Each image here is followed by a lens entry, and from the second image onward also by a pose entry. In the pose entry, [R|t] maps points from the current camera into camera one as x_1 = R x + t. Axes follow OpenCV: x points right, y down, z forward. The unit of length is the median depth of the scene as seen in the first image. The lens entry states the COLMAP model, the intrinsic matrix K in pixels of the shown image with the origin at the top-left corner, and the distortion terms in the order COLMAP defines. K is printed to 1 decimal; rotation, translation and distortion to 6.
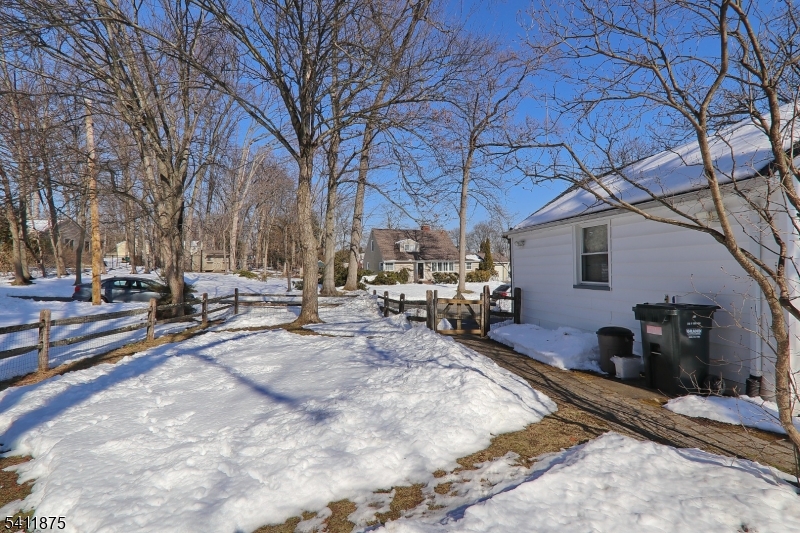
lens RADIAL K [[371.1, 0, 401.3], [0, 371.1, 269.3], [0, 0, 1]] dist [-0.004933, 0.001172]
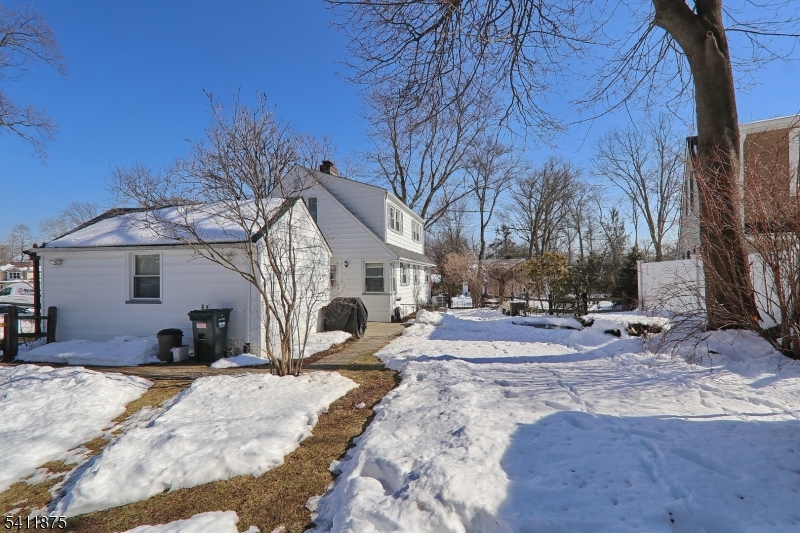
lens RADIAL K [[371.1, 0, 400.4], [0, 371.1, 266.3], [0, 0, 1]] dist [-0.004933, 0.001172]
pose [[0.335509, 0.047950, 0.940816, -0.559125], [-0.001464, 0.998729, -0.050379, -0.017166], [-0.942036, 0.015525, 0.335153, -0.372674]]
